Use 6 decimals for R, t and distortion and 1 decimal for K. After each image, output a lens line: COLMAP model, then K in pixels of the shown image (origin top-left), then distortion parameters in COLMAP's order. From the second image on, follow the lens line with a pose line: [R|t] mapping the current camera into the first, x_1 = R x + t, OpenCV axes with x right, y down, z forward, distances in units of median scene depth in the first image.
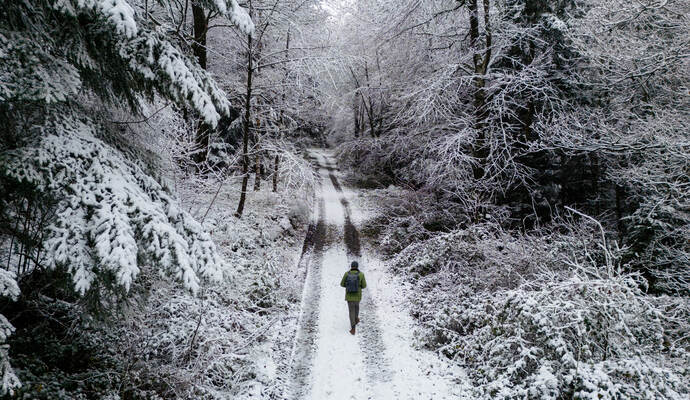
lens RADIAL K [[3003.7, 0, 344.9], [0, 3003.7, 199.9], [0, 0, 1]] dist [0.223701, 0.000000]
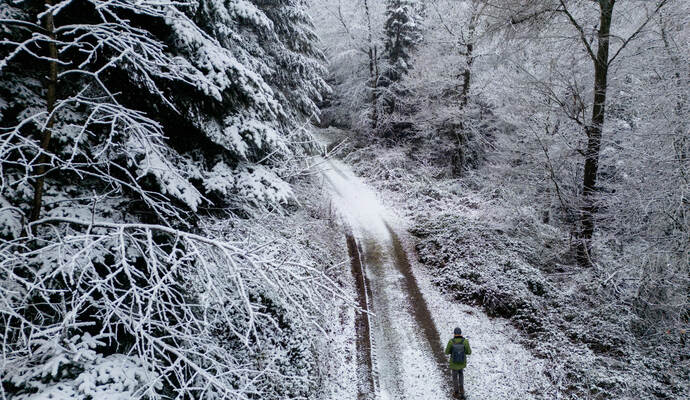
lens RADIAL K [[3003.7, 0, 345.7], [0, 3003.7, 200.0], [0, 0, 1]] dist [0.223701, 0.000000]
pose [[0.999214, -0.028645, 0.027409, -0.055912], [0.027833, 0.999175, 0.029558, -0.023007], [-0.028233, -0.028771, 0.999187, -1.676185]]
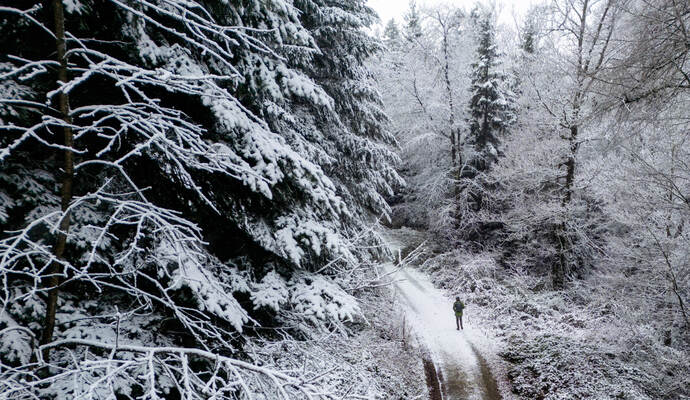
lens RADIAL K [[3003.7, 0, 348.7], [0, 3003.7, 199.8], [0, 0, 1]] dist [0.223701, 0.000000]
pose [[0.999534, -0.030348, 0.003315, -0.040922], [0.030385, 0.999469, -0.011805, -0.004785], [-0.002955, 0.011900, 0.999925, -1.182718]]
